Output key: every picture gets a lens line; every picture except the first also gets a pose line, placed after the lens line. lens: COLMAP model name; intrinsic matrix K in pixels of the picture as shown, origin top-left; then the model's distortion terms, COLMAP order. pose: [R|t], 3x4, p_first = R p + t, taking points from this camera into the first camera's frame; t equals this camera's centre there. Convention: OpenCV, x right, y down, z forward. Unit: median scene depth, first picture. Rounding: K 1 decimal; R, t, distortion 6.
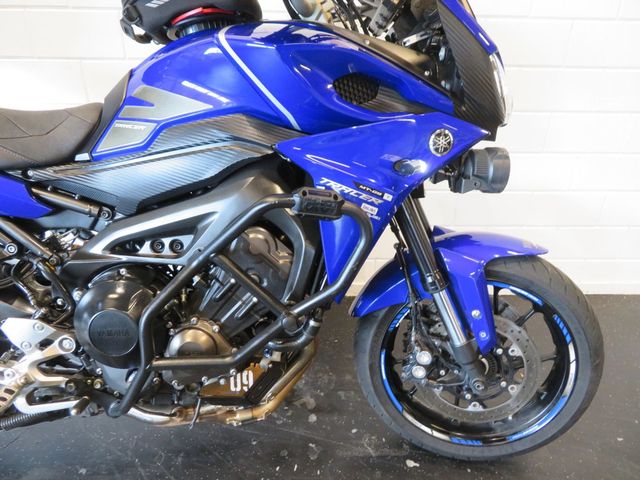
lens RADIAL K [[457.5, 0, 317.9], [0, 457.5, 241.4], [0, 0, 1]] dist [-0.008496, 0.002789]
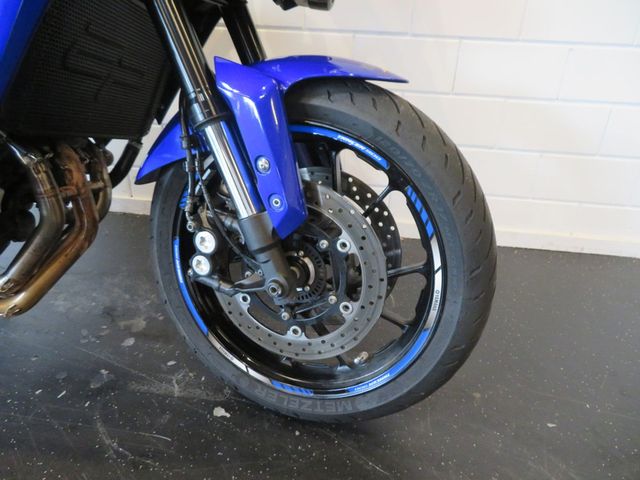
lens RADIAL K [[457.5, 0, 316.4], [0, 457.5, 241.4], [0, 0, 1]] dist [-0.008496, 0.002789]
pose [[0.987864, 0.088820, -0.127417, 0.506081], [-0.087246, 0.996026, 0.017896, 0.244724], [0.128501, -0.006562, 0.991688, 0.398748]]
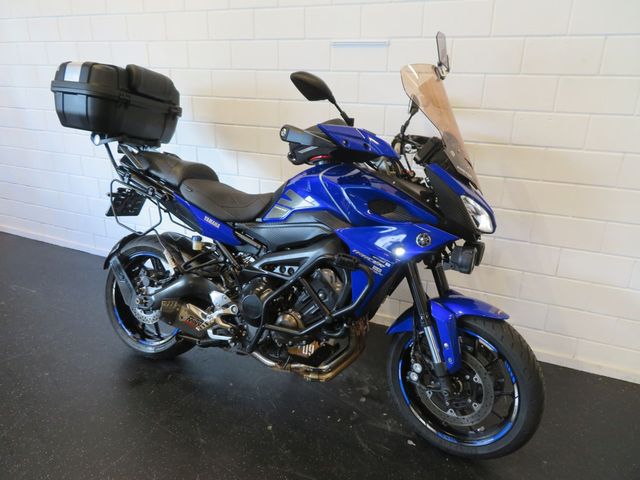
lens RADIAL K [[457.5, 0, 321.5], [0, 457.5, 240.2], [0, 0, 1]] dist [-0.008496, 0.002789]
pose [[0.896740, 0.149410, -0.416575, 0.569813], [-0.190214, 0.980030, -0.057963, -0.028856], [0.399595, 0.131216, 0.907252, -0.694092]]
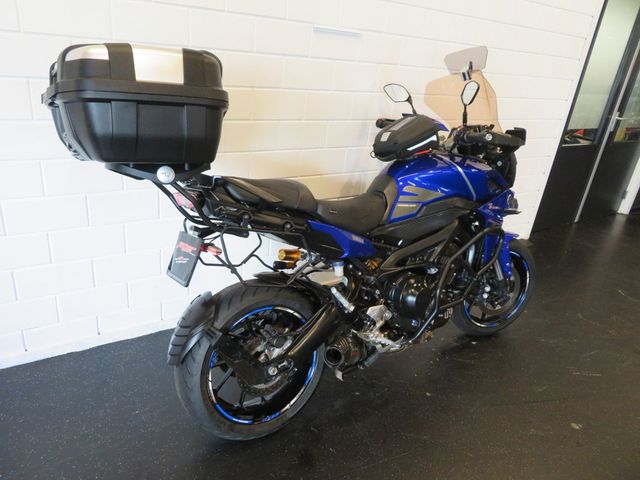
lens RADIAL K [[457.5, 0, 319.9], [0, 457.5, 239.5], [0, 0, 1]] dist [-0.008496, 0.002789]
pose [[0.845004, -0.149832, 0.513341, -1.731180], [0.149607, 0.987850, 0.042063, -0.225666], [-0.513407, 0.041256, 0.857153, -0.575432]]
